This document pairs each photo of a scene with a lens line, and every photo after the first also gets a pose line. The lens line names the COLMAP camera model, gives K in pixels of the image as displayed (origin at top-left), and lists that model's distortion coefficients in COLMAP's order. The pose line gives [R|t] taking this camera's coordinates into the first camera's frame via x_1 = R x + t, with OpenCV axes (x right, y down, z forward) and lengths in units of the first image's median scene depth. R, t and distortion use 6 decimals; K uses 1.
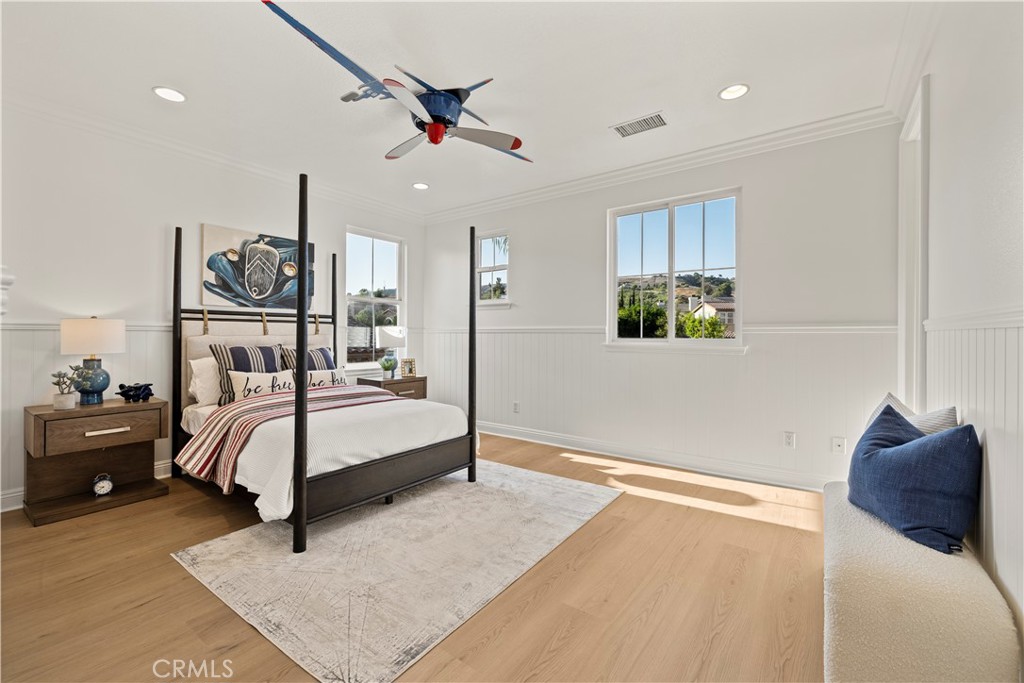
lens RADIAL K [[429.1, 0, 516.5], [0, 429.1, 336.4], [0, 0, 1]] dist [0.000701, -0.000354]
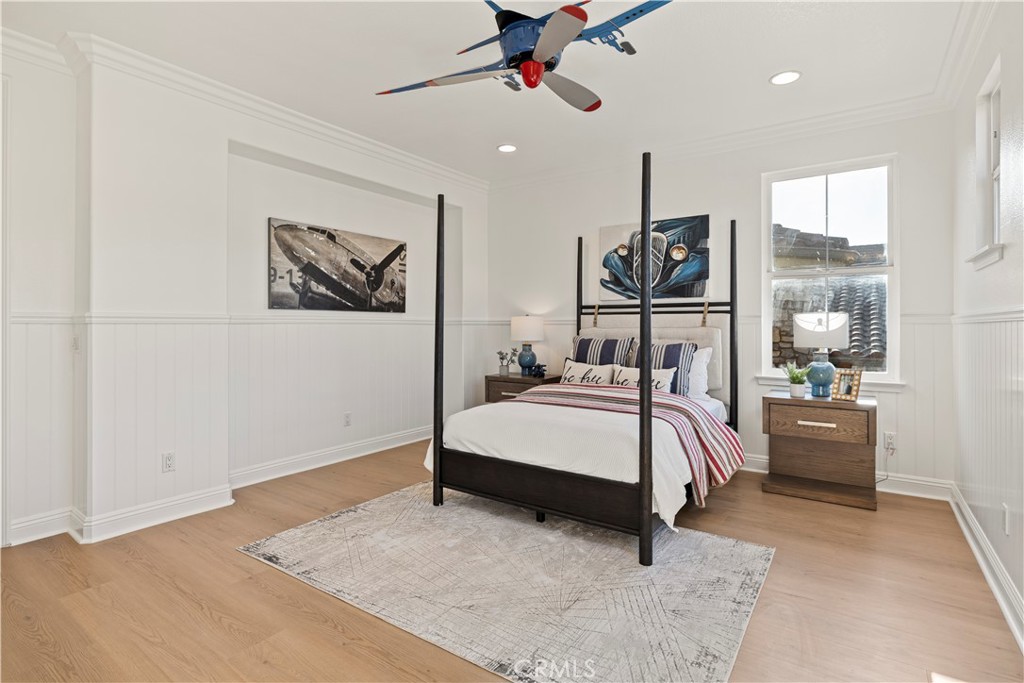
lens RADIAL K [[518.7, 0, 514.6], [0, 518.7, 333.8], [0, 0, 1]] dist [-0.013469, 0.002517]
pose [[0.002699, 0.011979, -0.999925, 0.580707], [-0.004057, 0.999920, 0.011968, -0.002277], [0.999988, 0.004025, 0.002748, 0.732939]]
